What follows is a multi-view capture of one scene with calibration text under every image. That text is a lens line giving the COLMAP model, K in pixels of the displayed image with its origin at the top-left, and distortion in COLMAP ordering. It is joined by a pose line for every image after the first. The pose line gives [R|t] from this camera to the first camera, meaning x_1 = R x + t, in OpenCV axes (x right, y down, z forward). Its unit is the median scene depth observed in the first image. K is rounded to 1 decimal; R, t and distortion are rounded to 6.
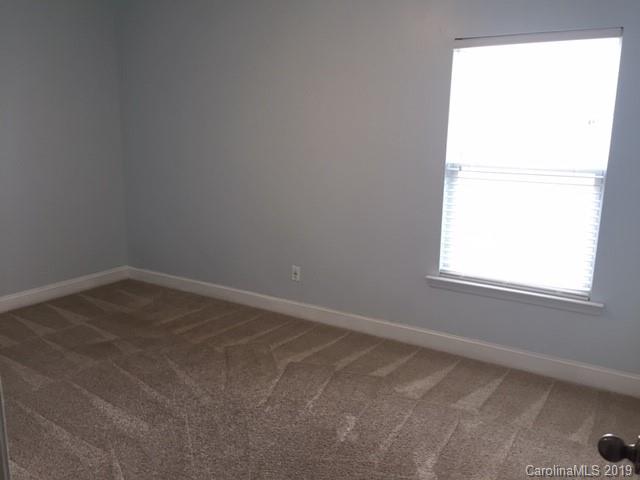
lens RADIAL K [[551.6, 0, 320.0], [0, 551.6, 240.0], [0, 0, 1]] dist [0.078834, -0.102630]
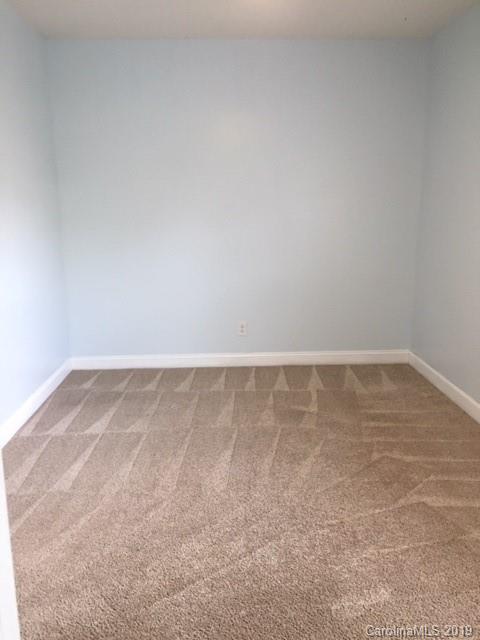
lens RADIAL K [[551.6, 0, 240.0], [0, 551.6, 320.0], [0, 0, 1]] dist [0.078834, -0.102630]
pose [[0.536745, 0.149554, -0.830385, 0.403148], [-0.149794, 0.985422, 0.080653, -0.054580], [0.830341, 0.081097, 0.551322, 0.313880]]
